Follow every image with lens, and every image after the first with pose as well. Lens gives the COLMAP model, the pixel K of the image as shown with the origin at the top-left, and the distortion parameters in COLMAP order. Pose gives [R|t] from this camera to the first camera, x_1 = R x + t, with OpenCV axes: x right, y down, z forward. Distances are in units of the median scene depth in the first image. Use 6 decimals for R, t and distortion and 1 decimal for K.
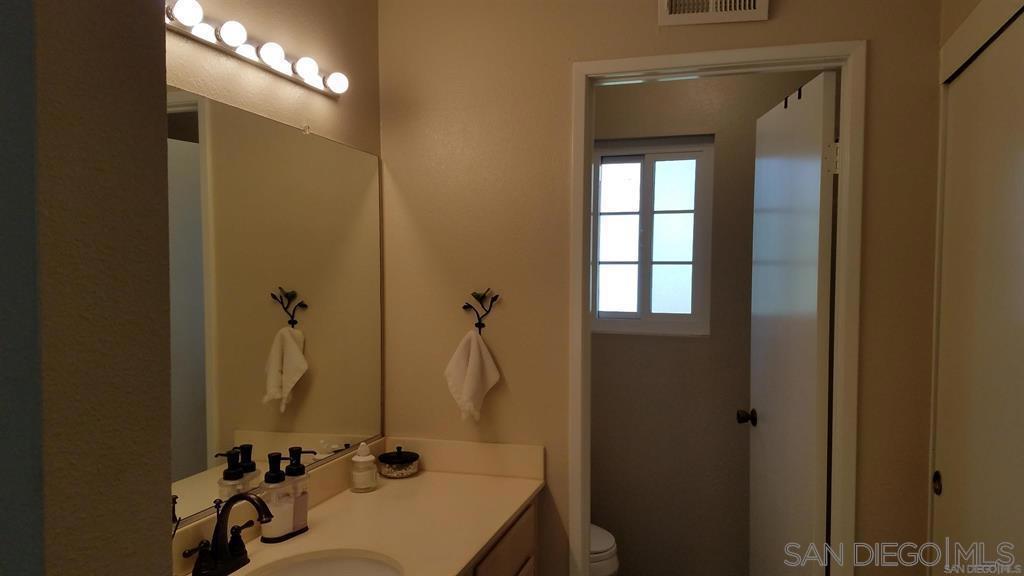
lens RADIAL K [[787.4, 0, 513.4], [0, 787.4, 297.9], [0, 0, 1]] dist [0.134854, -0.235495]
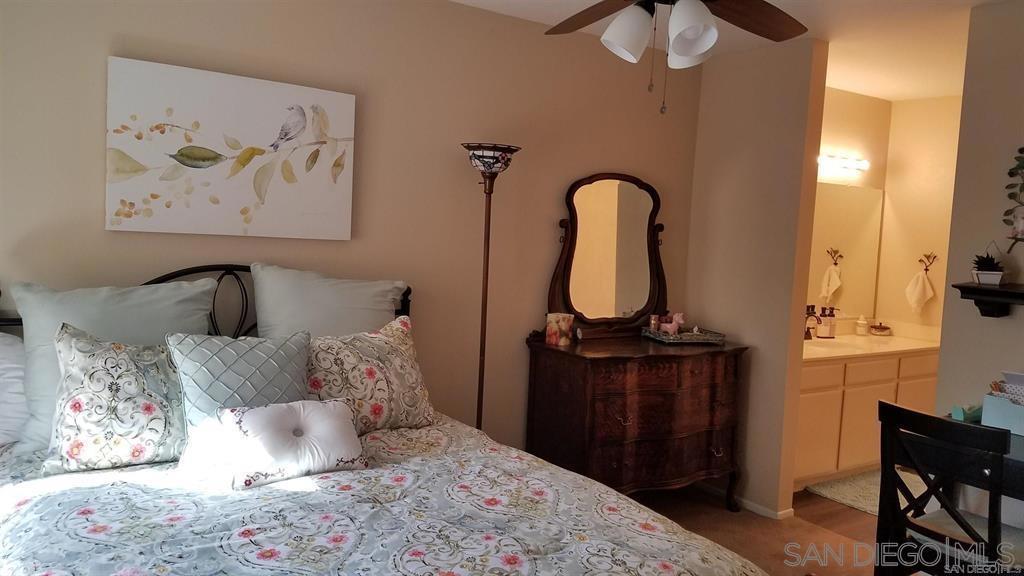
lens RADIAL K [[787.4, 0, 513.4], [0, 787.4, 297.9], [0, 0, 1]] dist [0.134854, -0.235495]
pose [[0.786143, 0.086309, -0.611988, 0.412193], [-0.060892, 0.996200, 0.062275, 0.043340], [0.615038, -0.011692, 0.788411, -1.390338]]
